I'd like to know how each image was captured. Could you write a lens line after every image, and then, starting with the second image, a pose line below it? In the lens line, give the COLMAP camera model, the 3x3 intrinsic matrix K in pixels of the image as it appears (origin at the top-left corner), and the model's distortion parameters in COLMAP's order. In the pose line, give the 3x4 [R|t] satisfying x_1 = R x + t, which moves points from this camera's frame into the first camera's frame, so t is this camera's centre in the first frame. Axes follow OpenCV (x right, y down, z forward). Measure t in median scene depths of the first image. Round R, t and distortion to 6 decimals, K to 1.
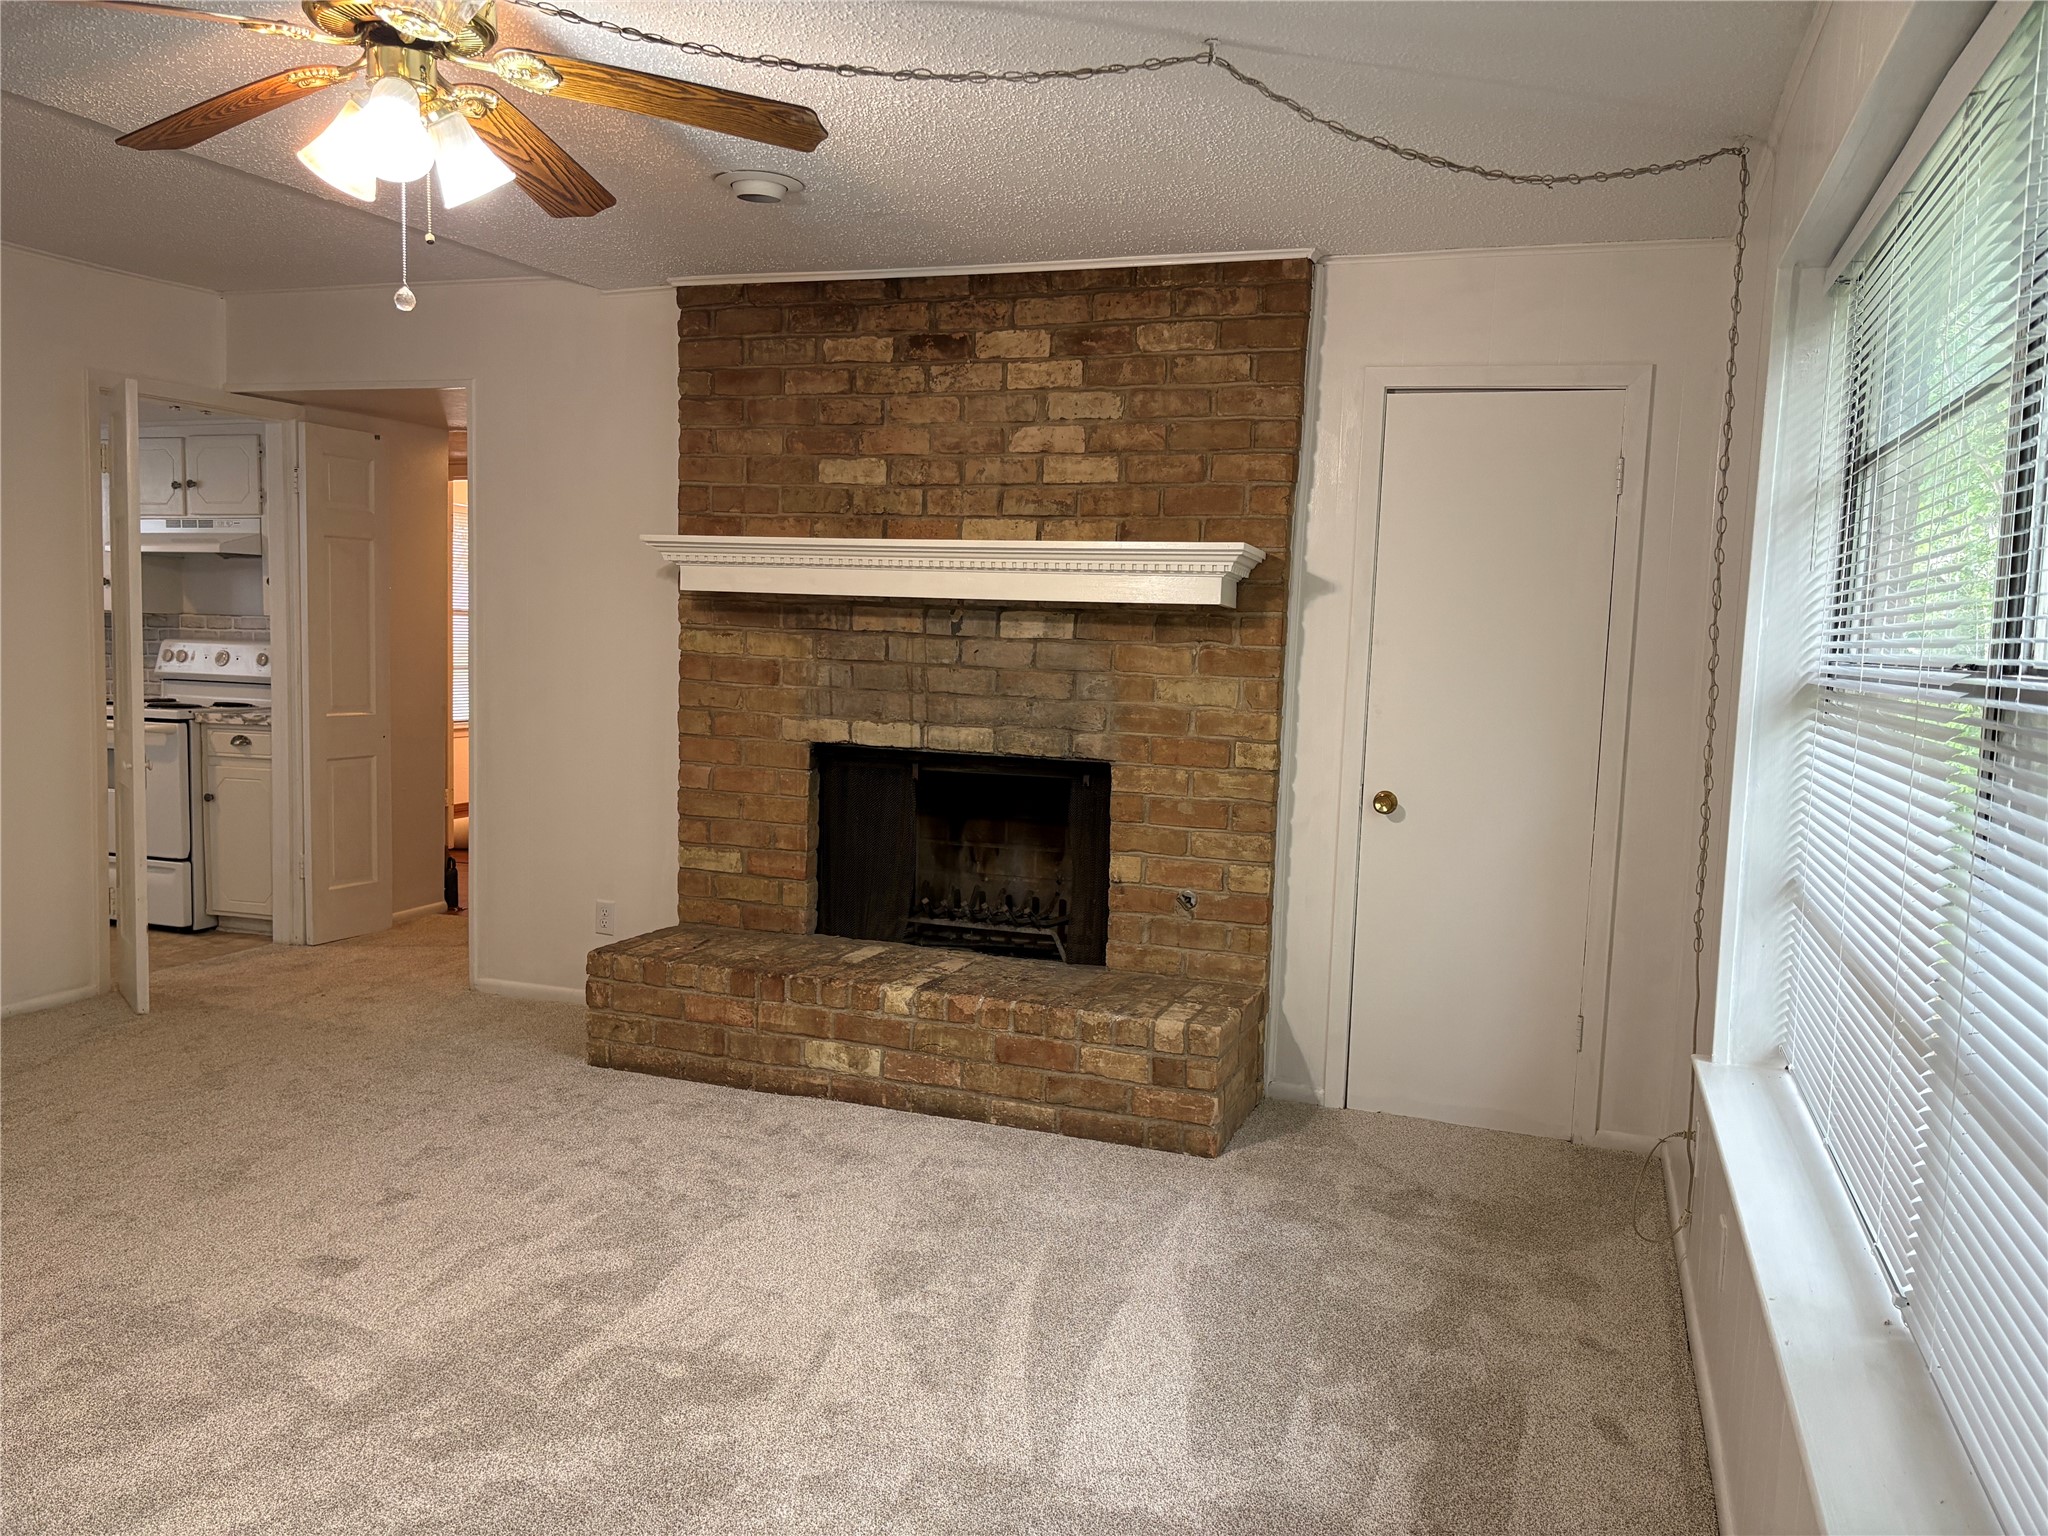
lens RADIAL K [[1553.8, 0, 1024.0], [0, 1553.8, 768.0], [0, 0, 1]] dist [0.002787, -0.001471]
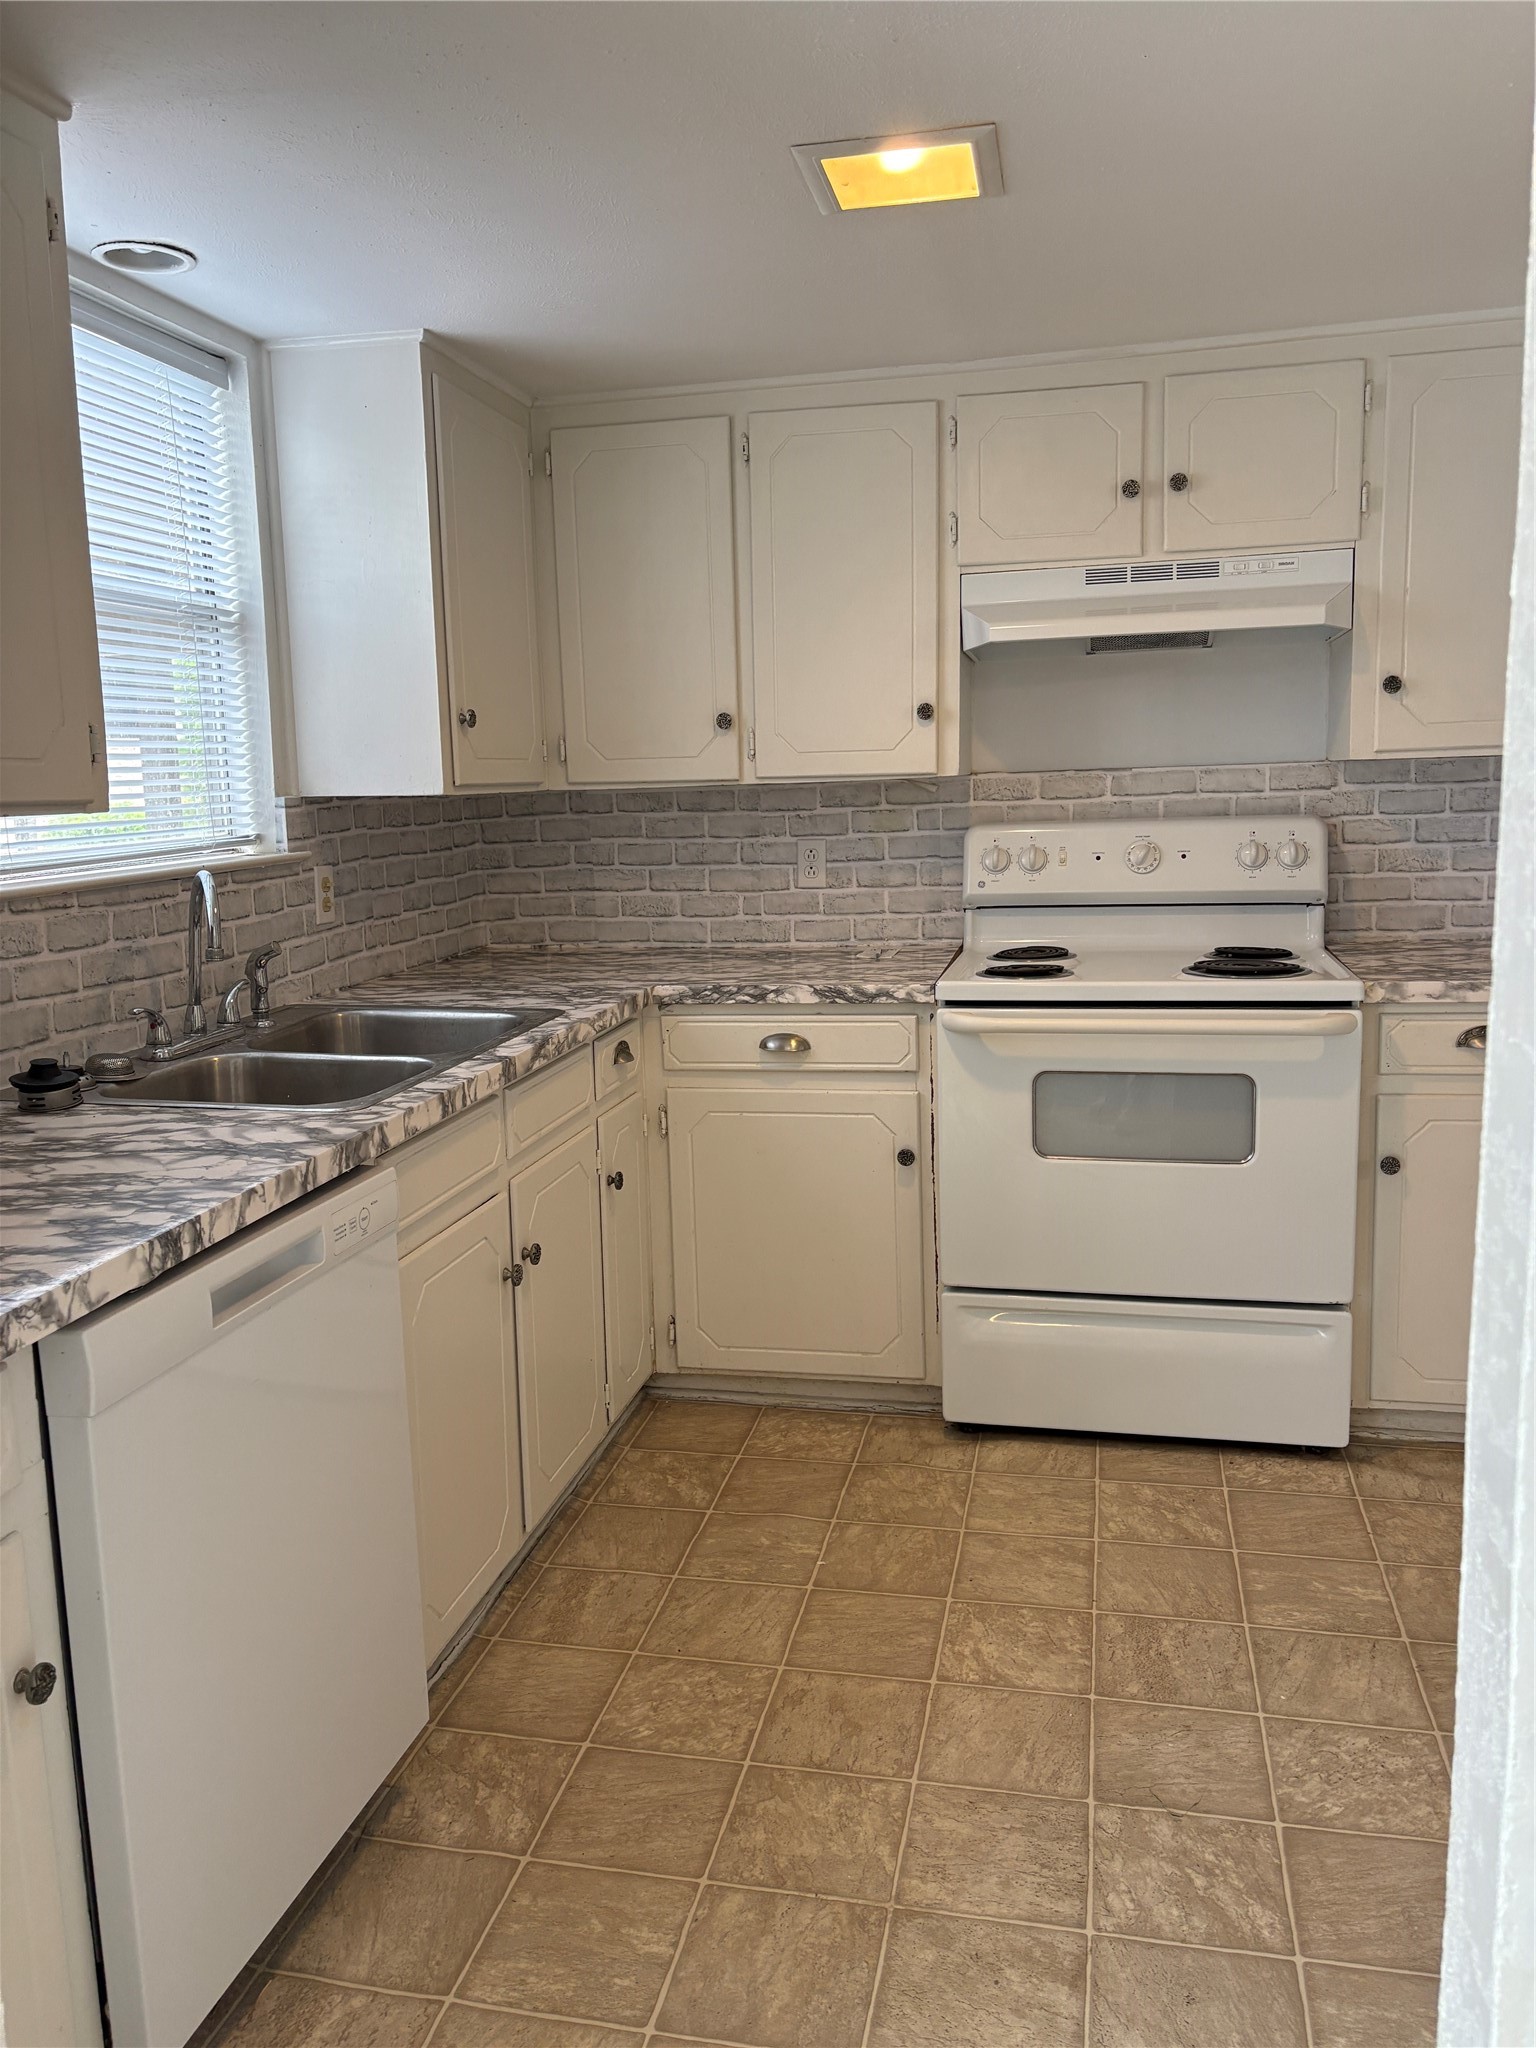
lens RADIAL K [[1553.8, 0, 768.0], [0, 1553.8, 1024.0], [0, 0, 1]] dist [0.002787, -0.001471]
pose [[0.989416, -0.082179, 0.119594, -0.720118], [0.072806, 0.994073, 0.080741, -0.068915], [-0.125521, -0.071179, 0.989534, 0.545573]]
